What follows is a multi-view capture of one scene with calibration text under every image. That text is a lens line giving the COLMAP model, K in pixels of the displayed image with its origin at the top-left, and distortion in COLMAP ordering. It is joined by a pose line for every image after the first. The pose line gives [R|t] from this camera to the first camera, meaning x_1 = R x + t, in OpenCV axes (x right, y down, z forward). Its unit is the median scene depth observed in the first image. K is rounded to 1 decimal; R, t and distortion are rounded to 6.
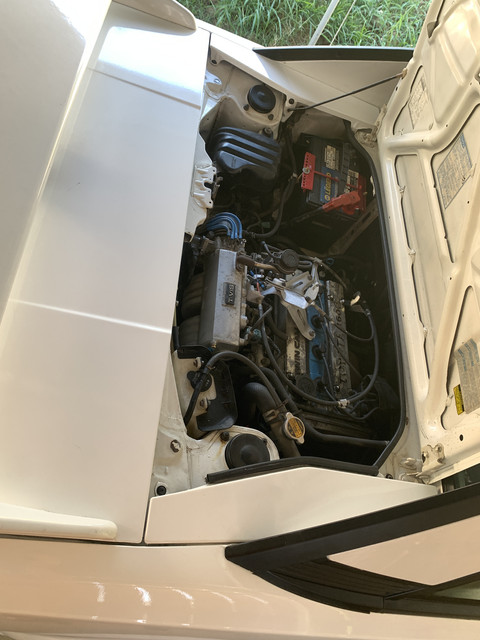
lens RADIAL K [[497.5, 0, 239.8], [0, 497.5, 320.5], [0, 0, 1]] dist [0.002942, -0.000659]
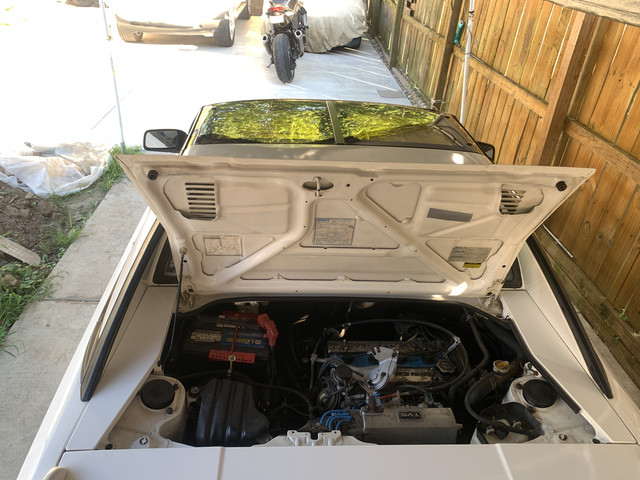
lens RADIAL K [[497.5, 0, 318.6], [0, 497.5, 240.7], [0, 0, 1]] dist [0.002942, -0.000659]
pose [[-0.067275, -0.834299, 0.547192, -0.248939], [0.824457, 0.262386, 0.501422, -0.762360], [-0.561912, 0.484869, 0.670192, 0.092585]]
